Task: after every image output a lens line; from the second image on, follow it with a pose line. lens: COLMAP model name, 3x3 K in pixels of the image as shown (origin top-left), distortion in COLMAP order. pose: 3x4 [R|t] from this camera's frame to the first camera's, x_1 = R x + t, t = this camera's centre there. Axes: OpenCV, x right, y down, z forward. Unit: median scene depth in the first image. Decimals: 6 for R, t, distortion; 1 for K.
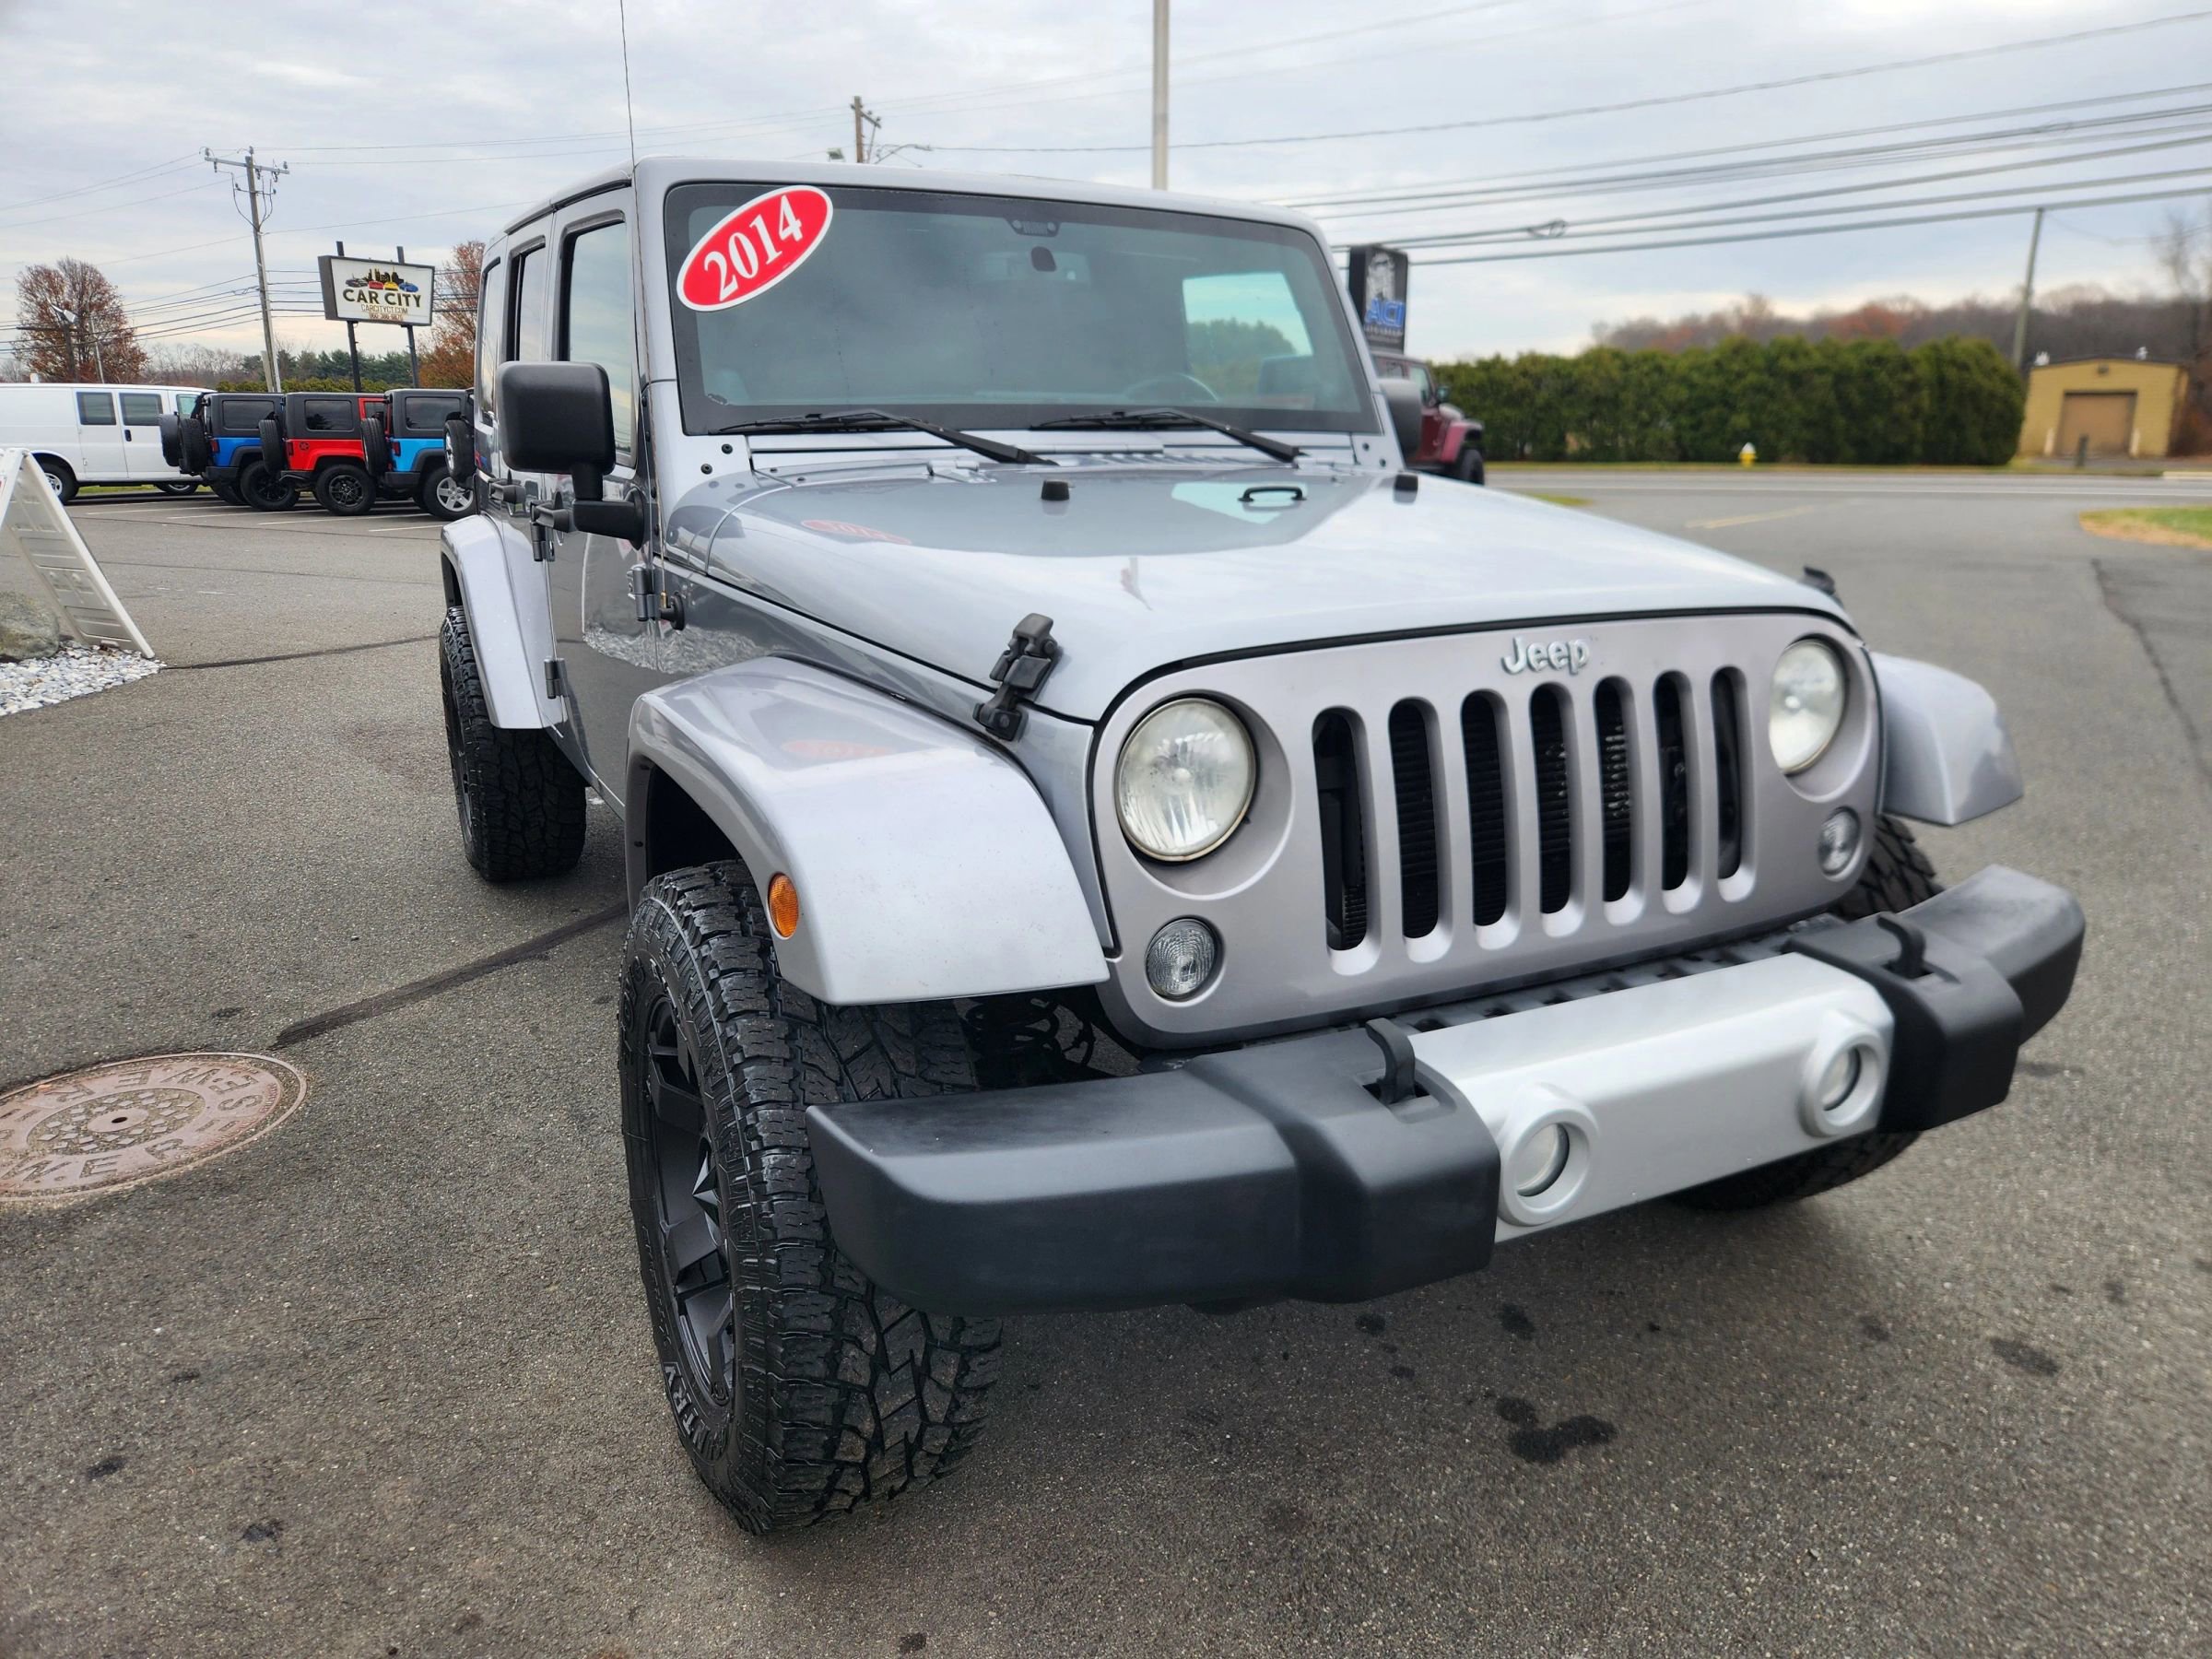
lens RADIAL K [[1494.9, 0, 1106.0], [0, 1494.9, 829.5], [0, 0, 1]] dist [0.083473, -0.082194]
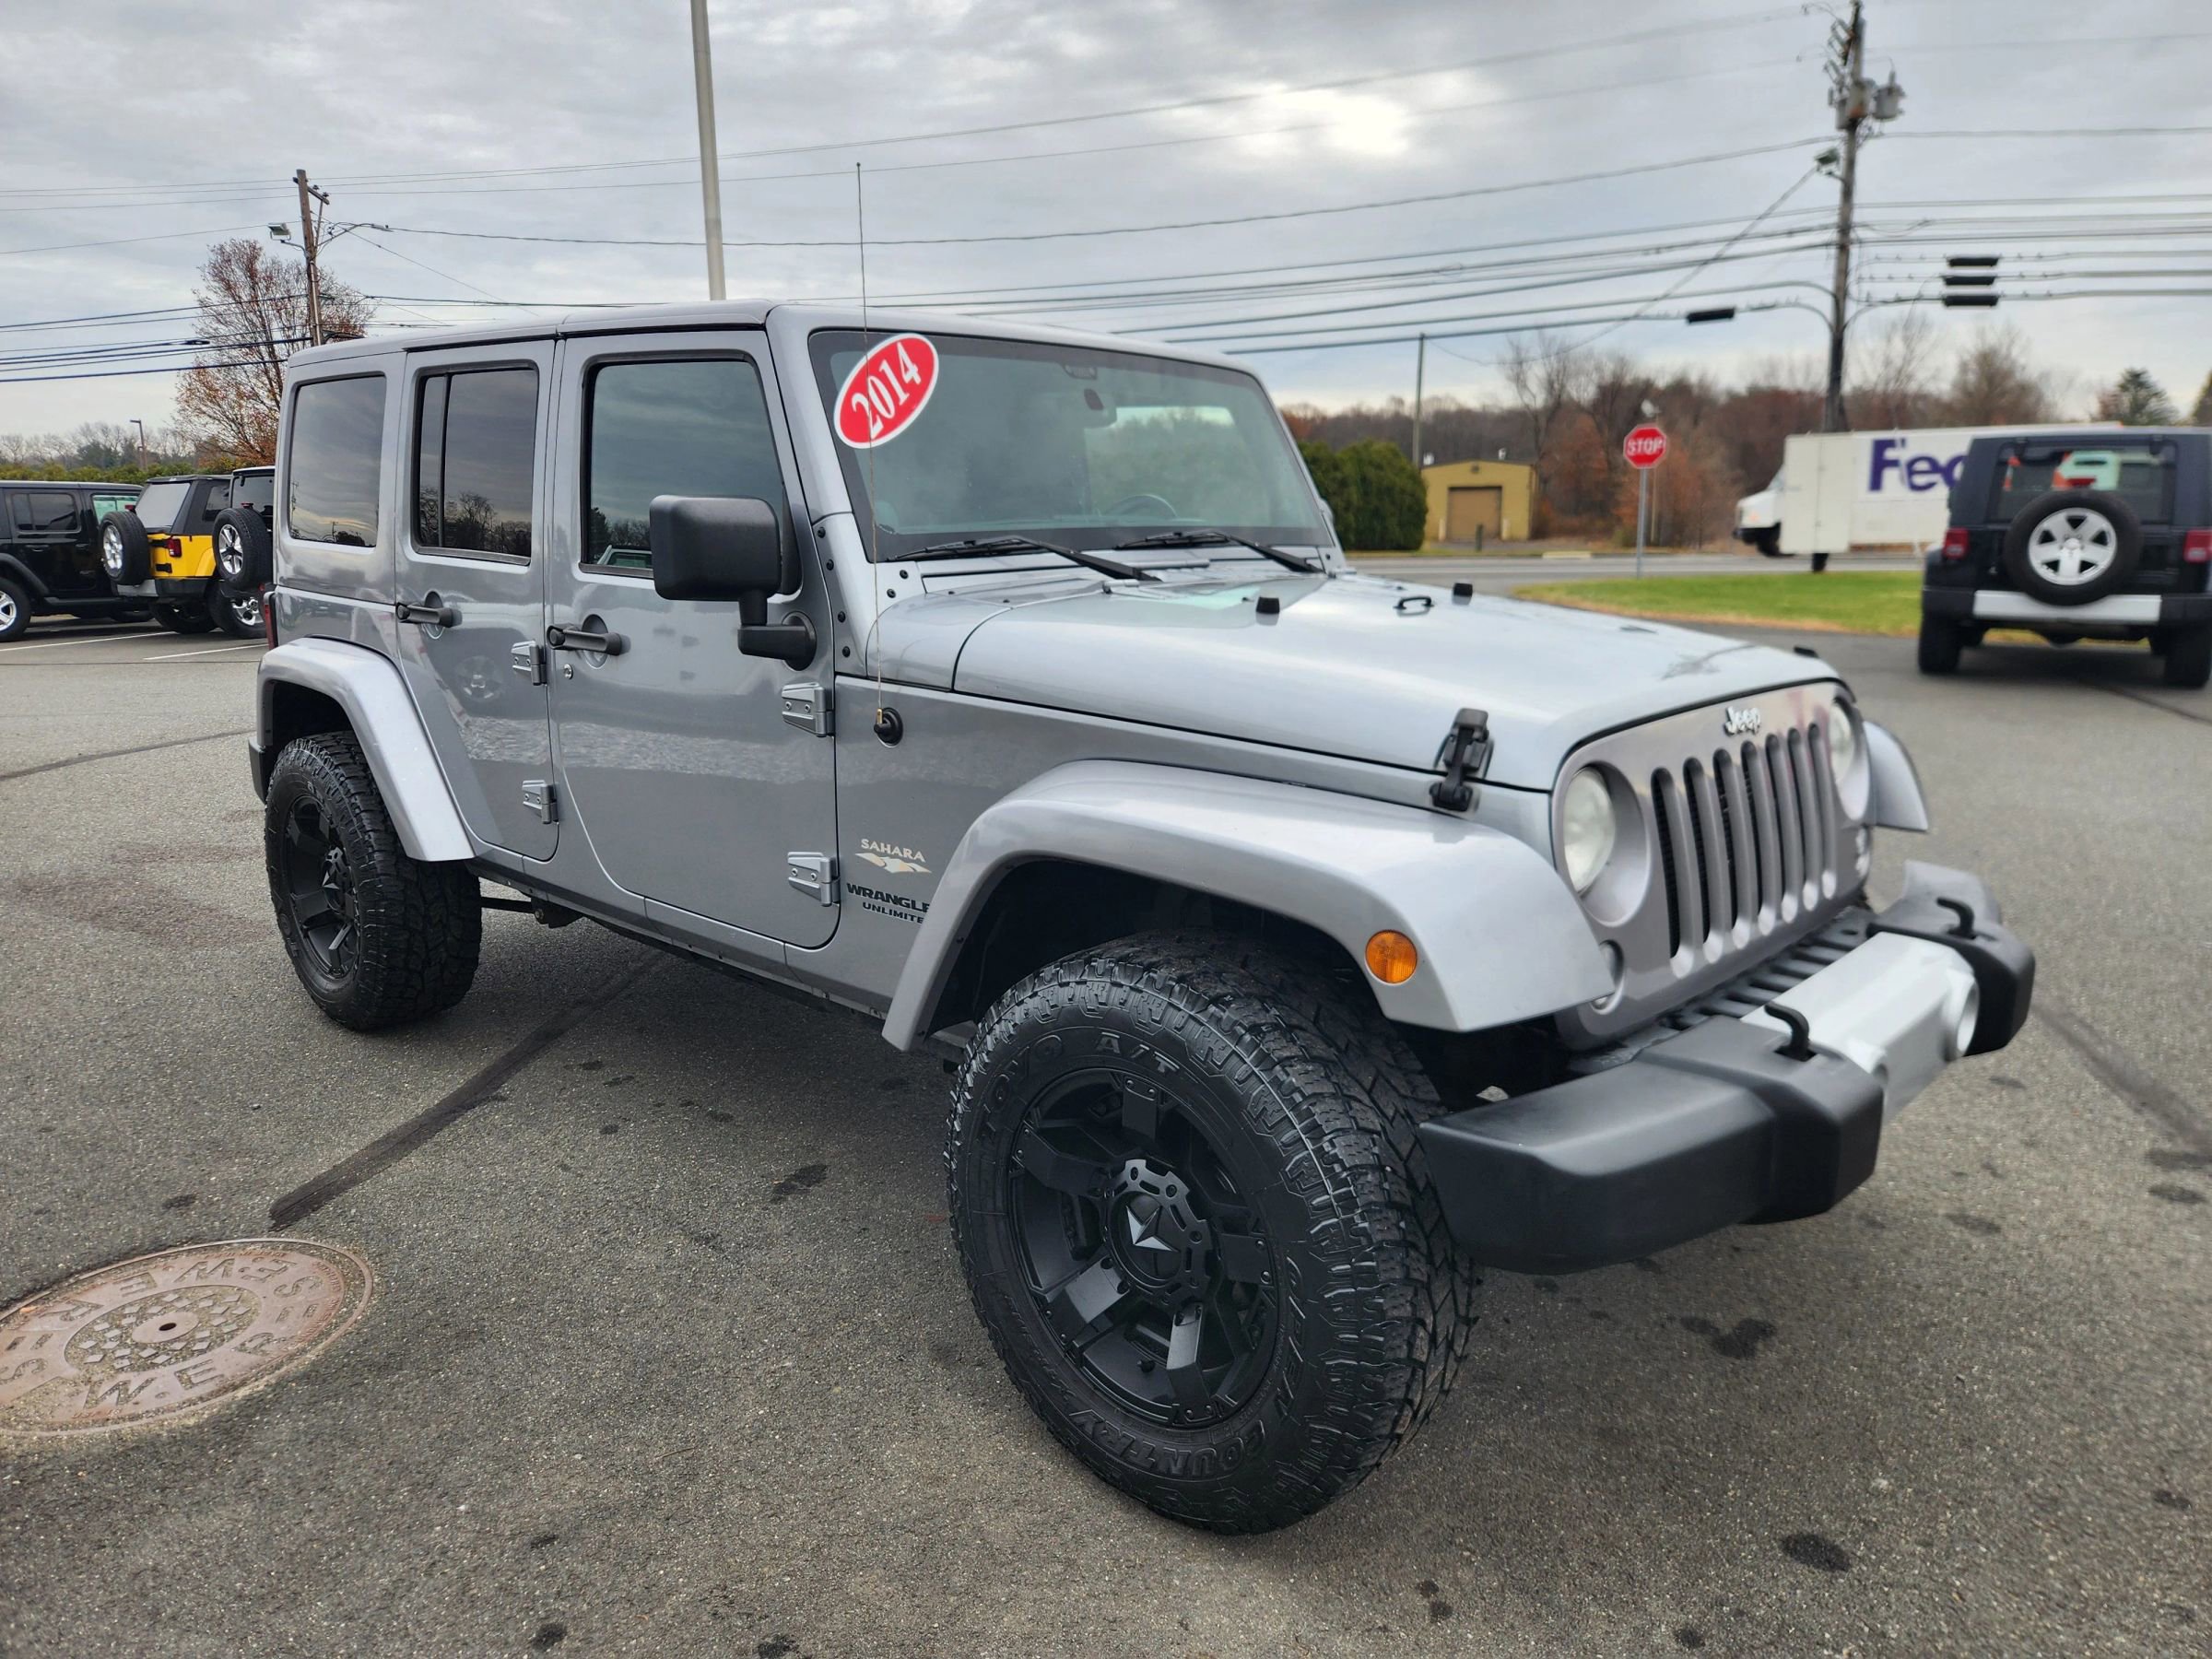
lens RADIAL K [[1494.9, 0, 1101.6], [0, 1494.9, 824.9], [0, 0, 1]] dist [0.078484, -0.072361]
pose [[0.944619, -0.074544, 0.319590, -0.375227], [0.093180, 0.994703, -0.043403, -0.011576], [-0.314662, 0.070778, 0.946561, -0.036727]]
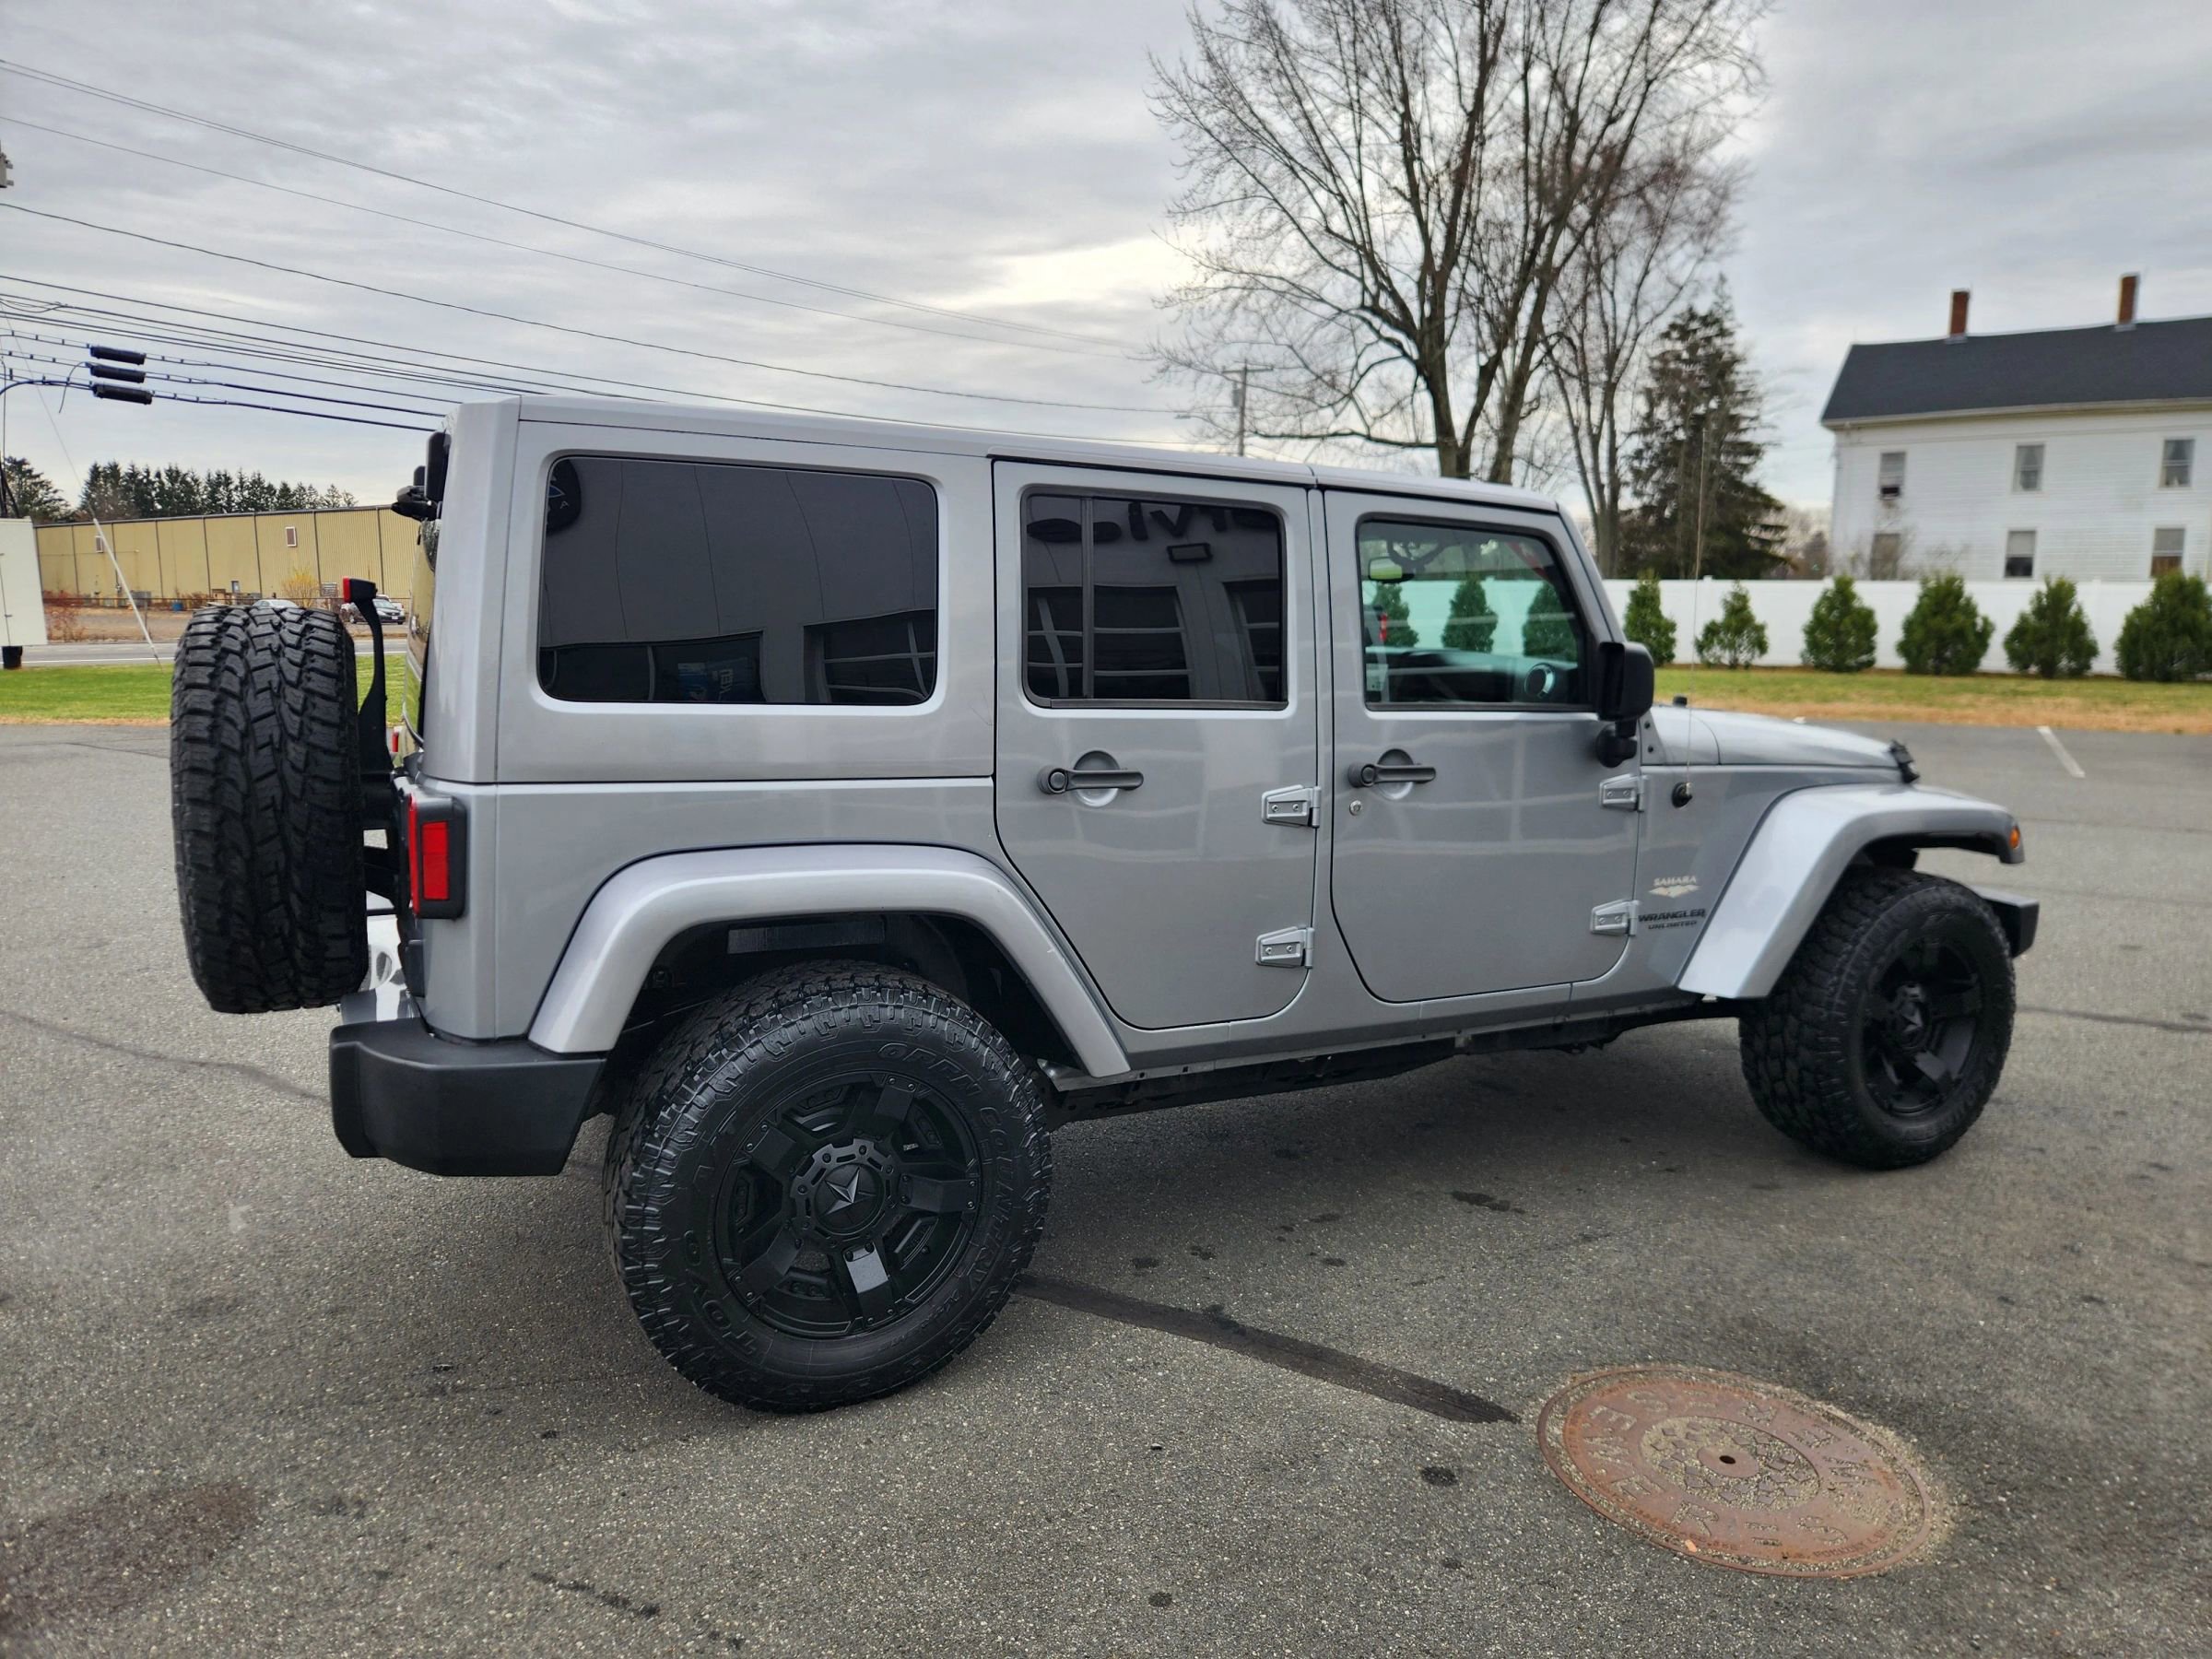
lens RADIAL K [[1491.6, 0, 1110.6], [0, 1491.6, 810.4], [0, 0, 1]] dist [0.072554, -0.062184]
pose [[0.012465, -0.139563, 0.990135, -1.421254], [0.249848, 0.959237, 0.132062, -0.373531], [-0.968205, 0.245737, 0.046826, 1.160874]]
